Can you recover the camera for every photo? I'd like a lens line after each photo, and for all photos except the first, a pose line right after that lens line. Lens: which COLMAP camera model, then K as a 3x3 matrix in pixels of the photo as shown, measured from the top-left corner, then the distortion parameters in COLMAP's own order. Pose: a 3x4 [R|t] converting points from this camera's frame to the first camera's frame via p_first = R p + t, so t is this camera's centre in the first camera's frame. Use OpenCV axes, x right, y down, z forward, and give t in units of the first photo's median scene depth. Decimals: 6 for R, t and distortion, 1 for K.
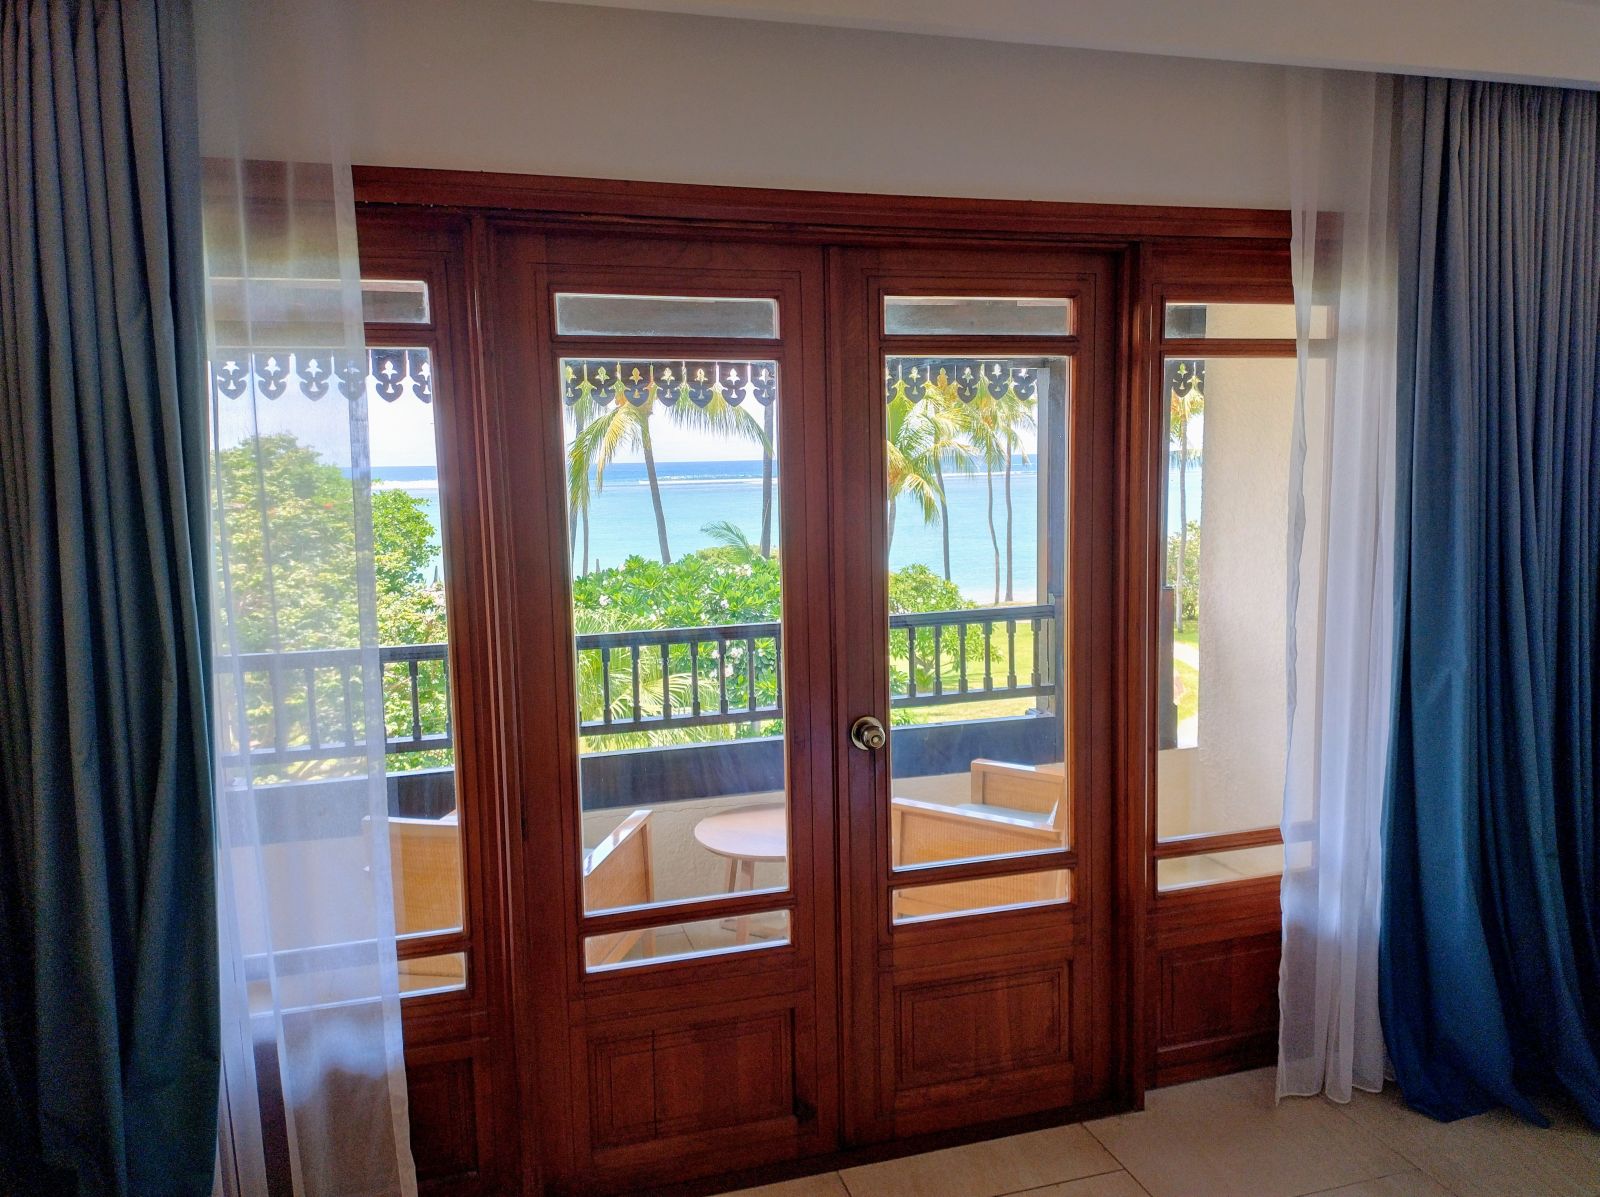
lens RADIAL K [[1175.0, 0, 844.7], [0, 1175.0, 597.1], [0, 0, 1]] dist [0.023536, -0.000149]
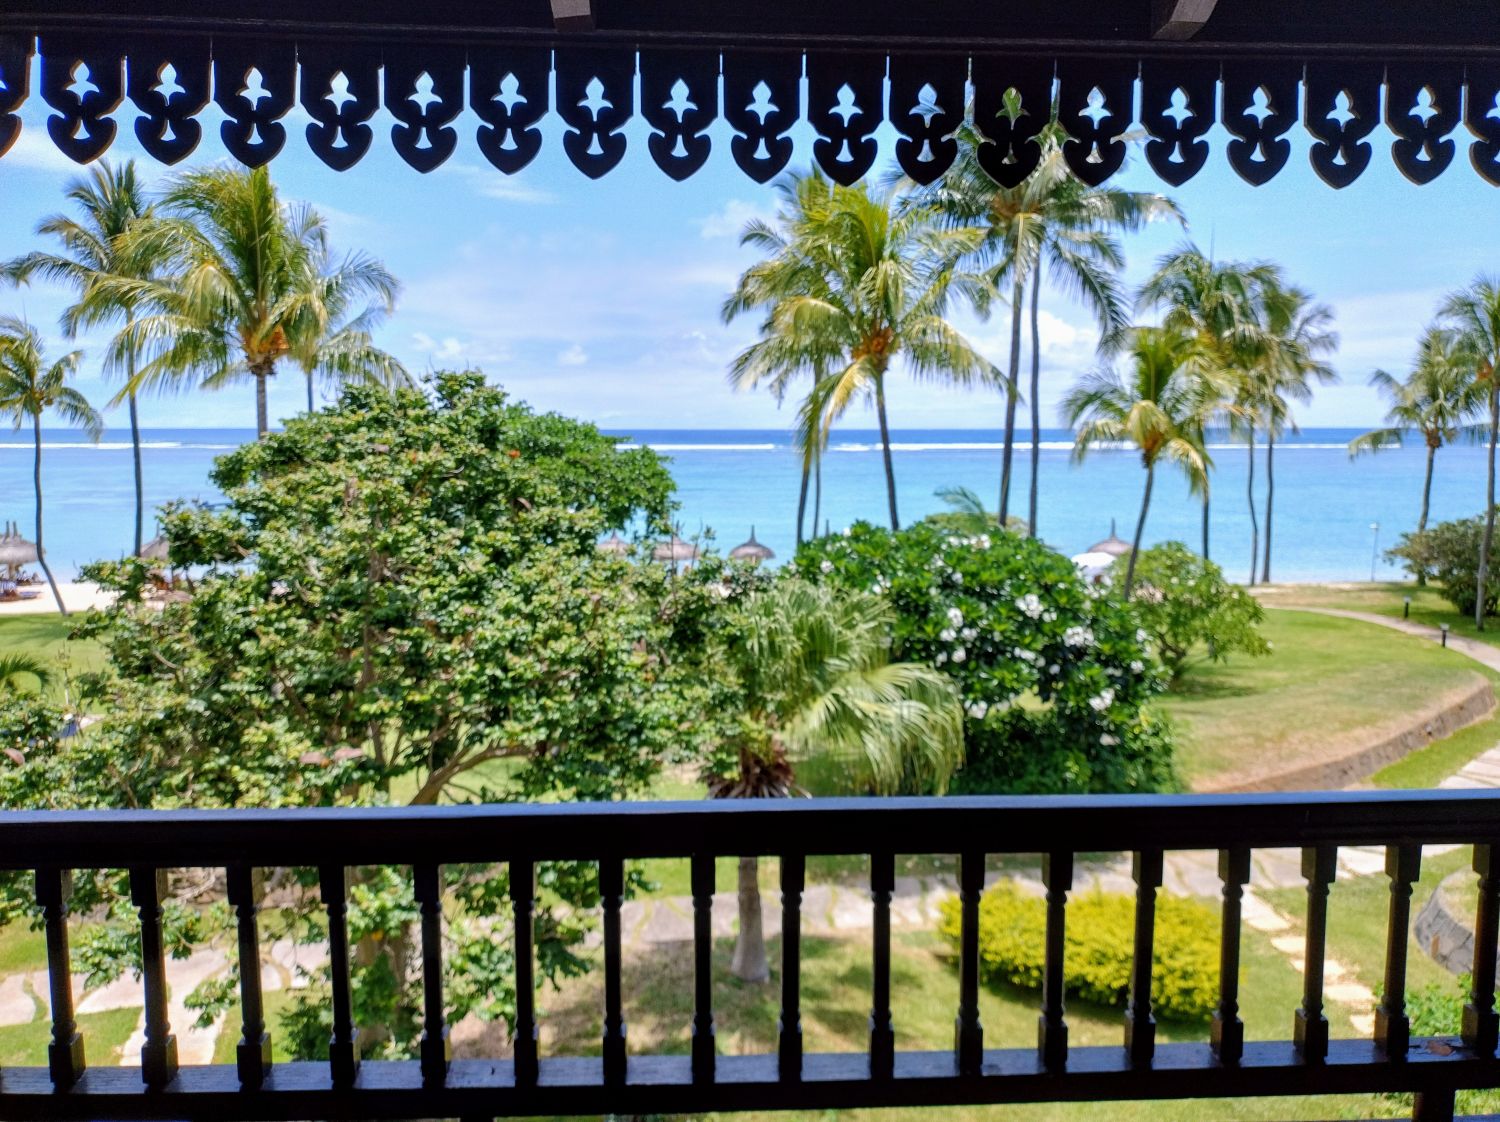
lens RADIAL K [[1101.5, 0, 791.9], [0, 1101.5, 559.7], [0, 0, 1]] dist [0.023536, -0.000149]
pose [[0.969681, 0.046408, -0.239926, -0.023328], [-0.045776, 0.998918, 0.008211, -0.009118], [0.240048, 0.003021, 0.970756, 0.152362]]
